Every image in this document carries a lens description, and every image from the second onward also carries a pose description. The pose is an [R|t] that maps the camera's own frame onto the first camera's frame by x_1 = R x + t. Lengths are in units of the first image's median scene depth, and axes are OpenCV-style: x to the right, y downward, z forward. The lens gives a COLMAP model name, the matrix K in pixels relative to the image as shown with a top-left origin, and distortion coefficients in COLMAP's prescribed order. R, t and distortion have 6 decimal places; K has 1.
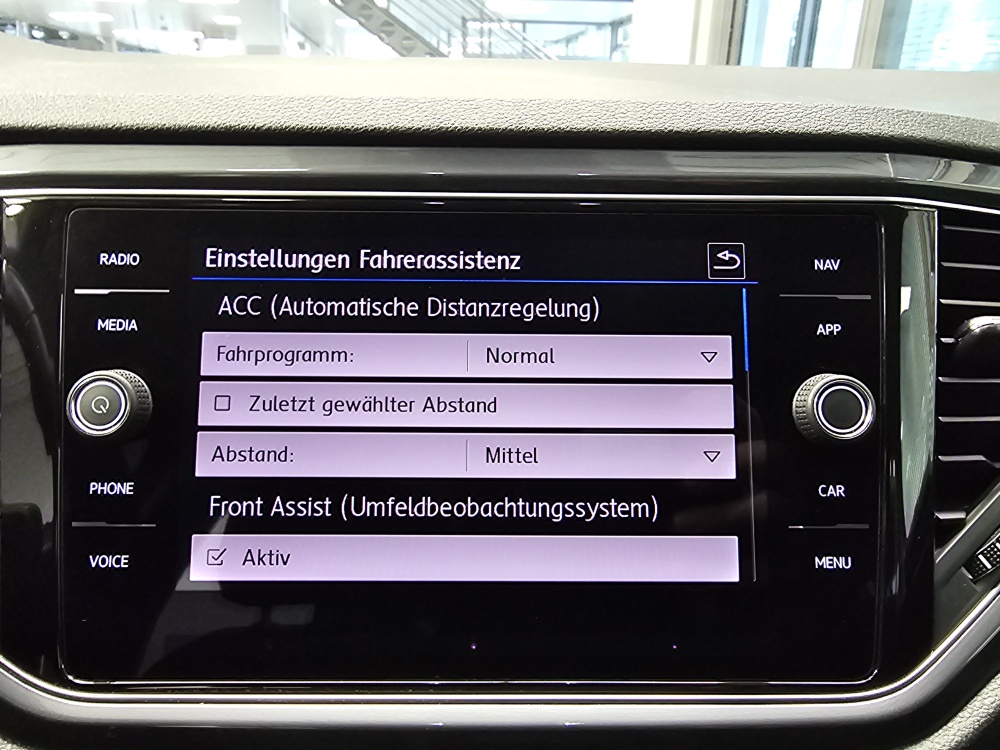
lens RADIAL K [[690.2, 0, 553.4], [0, 690.2, 372.4], [0, 0, 1]] dist [0.001557, -0.001254]
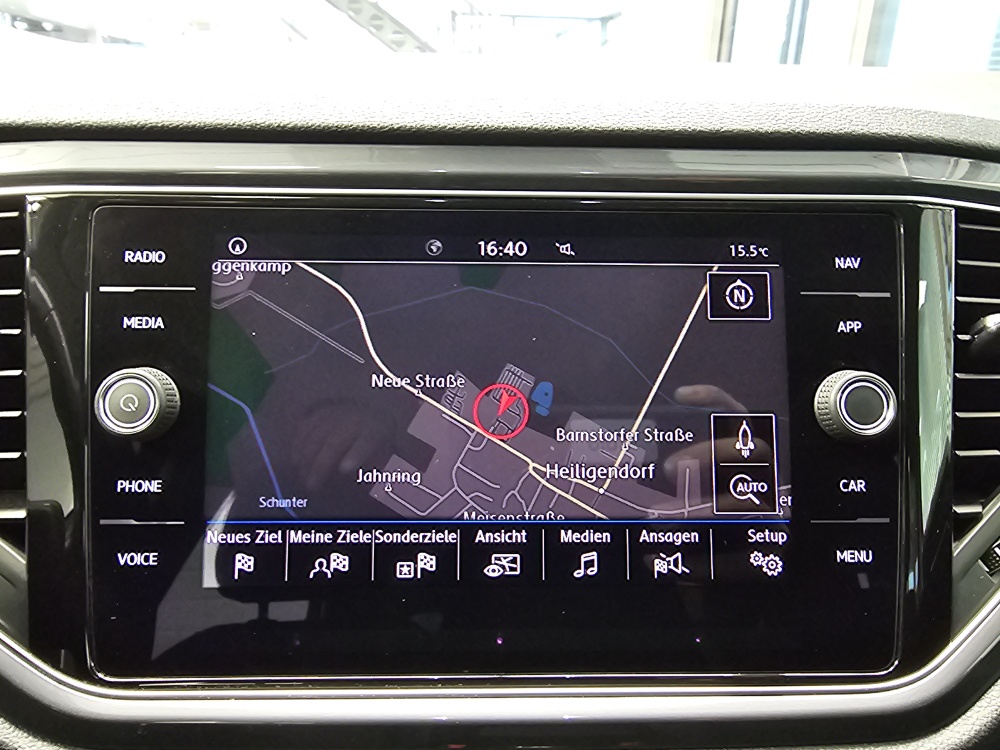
lens RADIAL K [[690.2, 0, 510.1], [0, 690.2, 367.0], [0, 0, 1]] dist [0.001557, -0.001254]
pose [[0.999891, -0.001502, 0.014699, -0.114846], [0.001420, 0.999983, 0.005596, -0.009413], [-0.014707, -0.005574, 0.999876, -0.008074]]
